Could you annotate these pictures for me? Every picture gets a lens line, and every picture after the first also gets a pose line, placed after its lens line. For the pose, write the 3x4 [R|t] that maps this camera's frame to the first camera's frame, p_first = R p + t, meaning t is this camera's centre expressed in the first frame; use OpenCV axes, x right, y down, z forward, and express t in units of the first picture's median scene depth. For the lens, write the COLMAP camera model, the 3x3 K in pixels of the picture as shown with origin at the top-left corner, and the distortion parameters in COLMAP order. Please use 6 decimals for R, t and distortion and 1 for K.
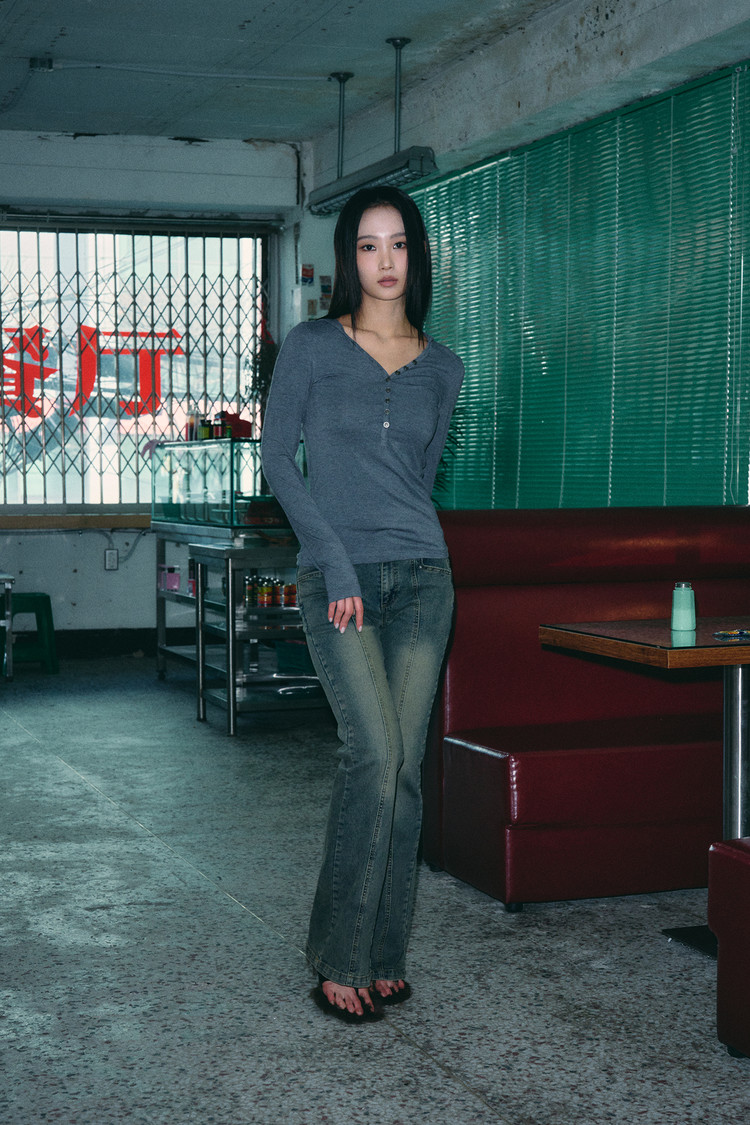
lens RADIAL K [[1950.9, 0, 371.2], [0, 1950.9, 556.5], [0, 0, 1]] dist [0.173560, 0.000000]
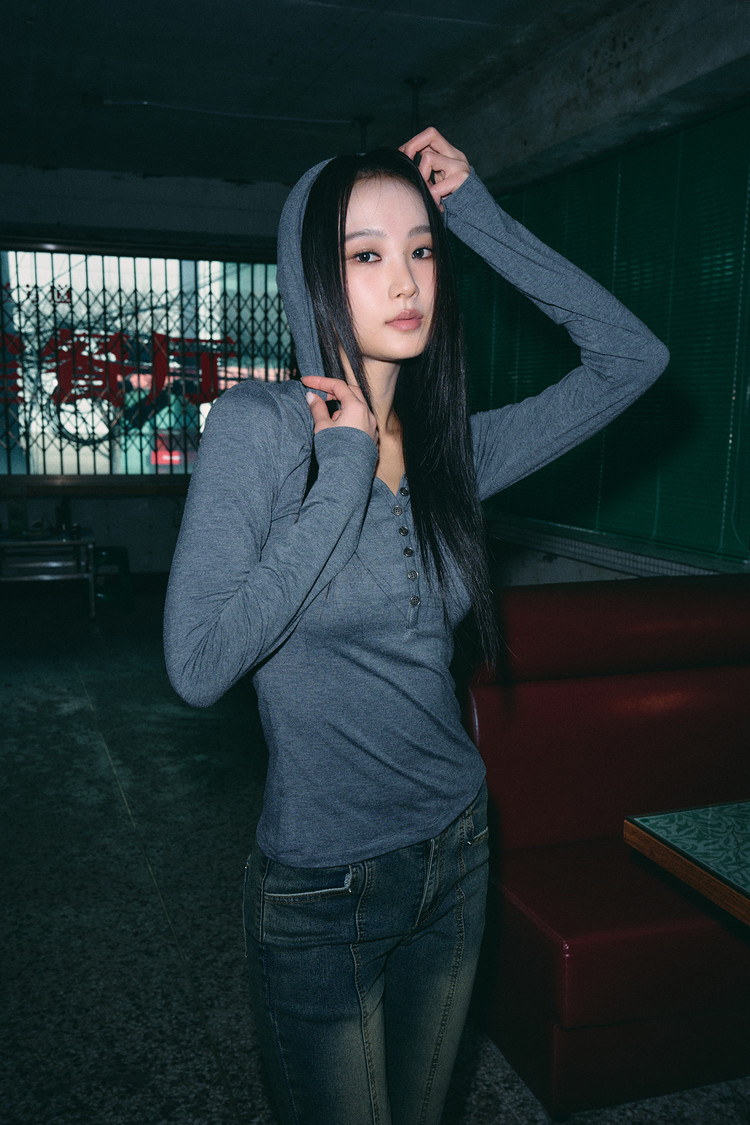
lens RADIAL K [[1108.6, 0, 392.8], [0, 1108.6, 567.6], [0, 0, 1]] dist [0.048872, 0.000000]
pose [[0.999801, 0.014063, 0.014173, -0.004077], [-0.015406, 0.994907, 0.099614, -0.059319], [-0.012700, -0.099812, 0.994925, 0.384505]]
